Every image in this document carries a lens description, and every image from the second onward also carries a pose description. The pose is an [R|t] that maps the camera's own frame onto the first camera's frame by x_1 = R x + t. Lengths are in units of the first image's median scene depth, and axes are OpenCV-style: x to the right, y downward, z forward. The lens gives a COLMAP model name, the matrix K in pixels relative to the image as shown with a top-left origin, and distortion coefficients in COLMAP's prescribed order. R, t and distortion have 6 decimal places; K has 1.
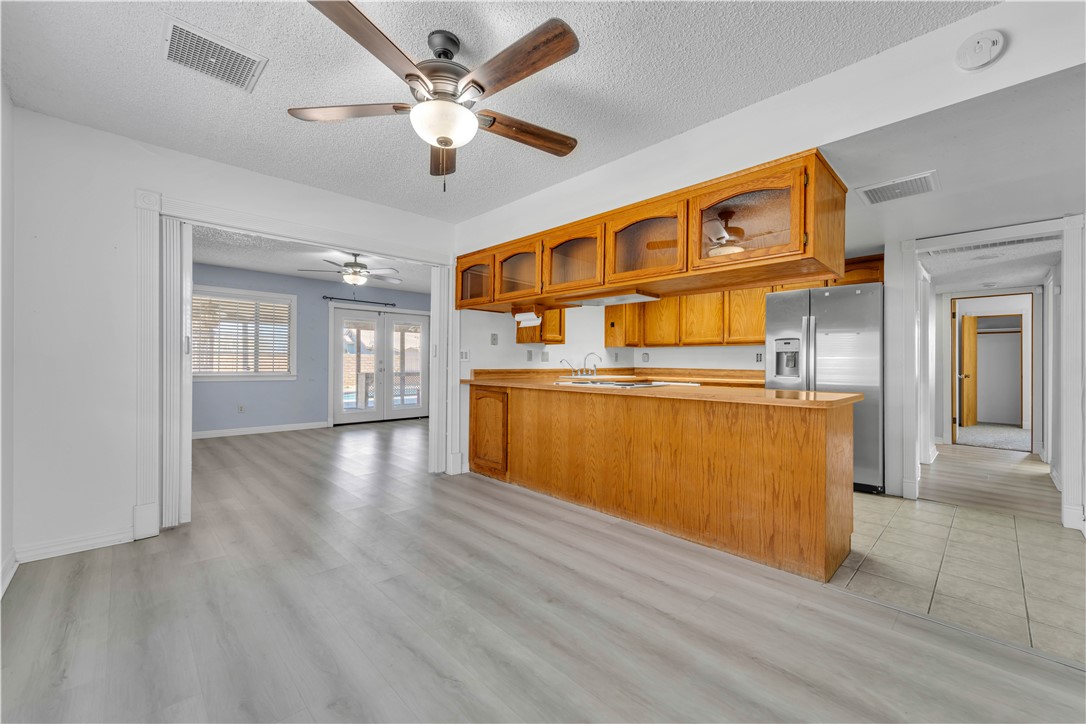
lens RADIAL K [[433.5, 0, 544.5], [0, 433.5, 362.4], [0, 0, 1]] dist [-0.003389, 0.000152]
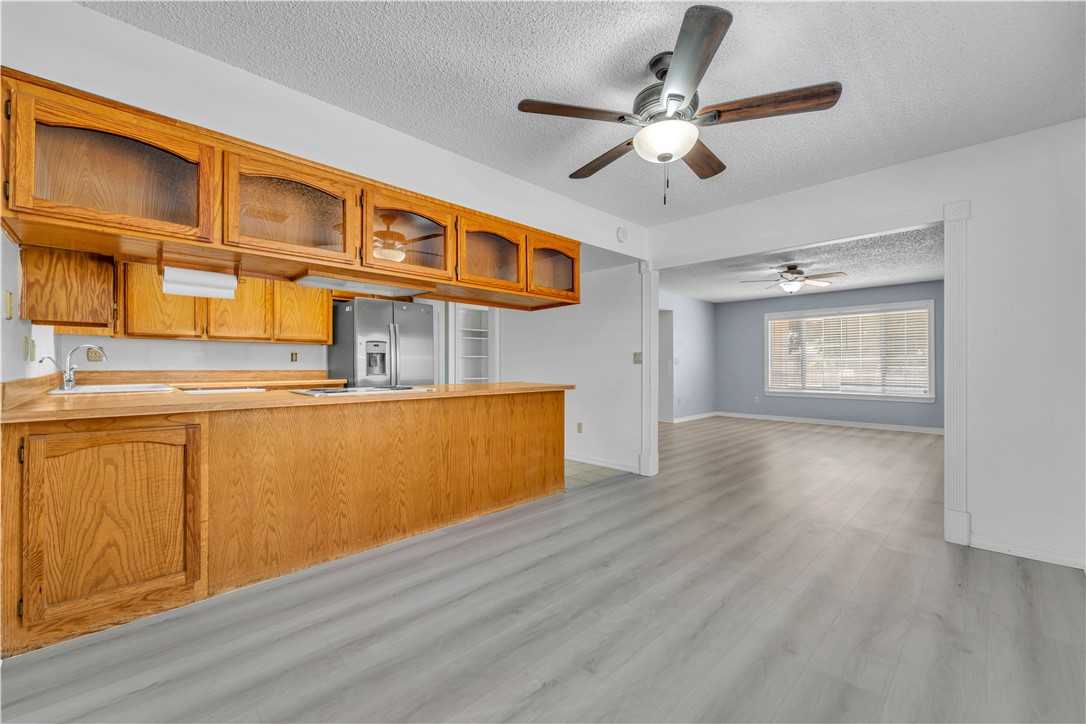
lens RADIAL K [[433.5, 0, 545.8], [0, 433.5, 361.4], [0, 0, 1]] dist [-0.003389, 0.000152]
pose [[-0.000435, -0.000746, 1.000000, -0.787853], [-0.001417, 0.999999, 0.000745, -0.005766], [-0.999999, -0.001417, -0.000436, 0.785300]]
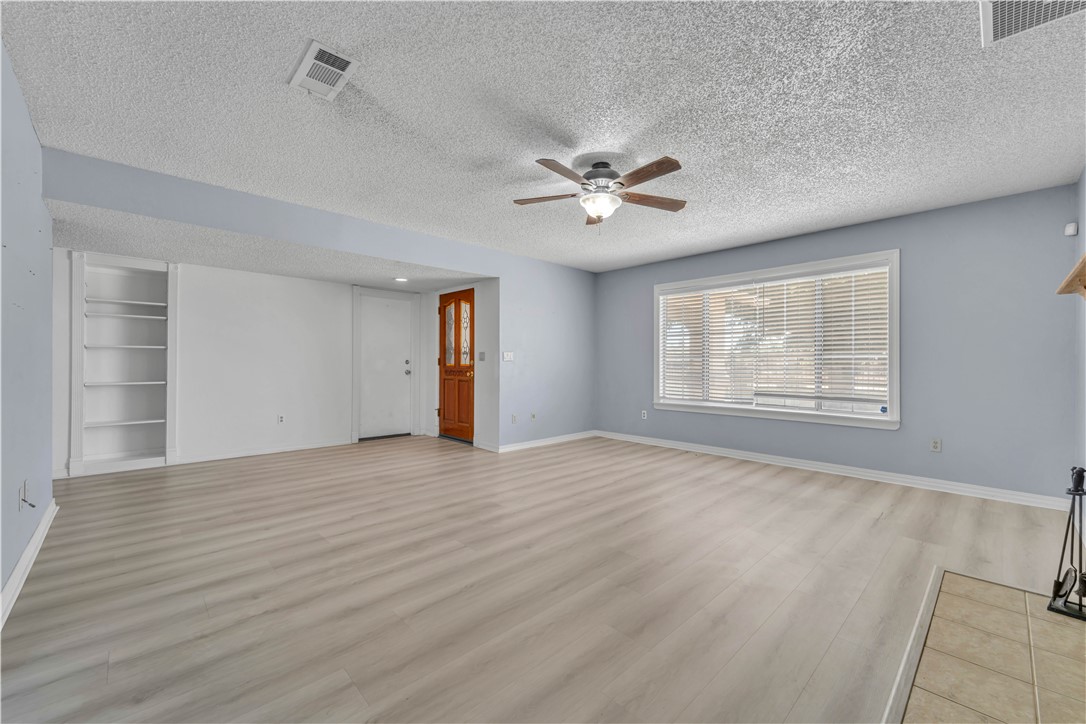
lens RADIAL K [[433.5, 0, 541.7], [0, 433.5, 363.7], [0, 0, 1]] dist [-0.003389, 0.000152]
pose [[0.009951, -0.009271, 0.999908, -0.380943], [-0.006003, 0.999938, 0.009331, -0.000803], [-0.999932, -0.006096, 0.009895, 0.370353]]
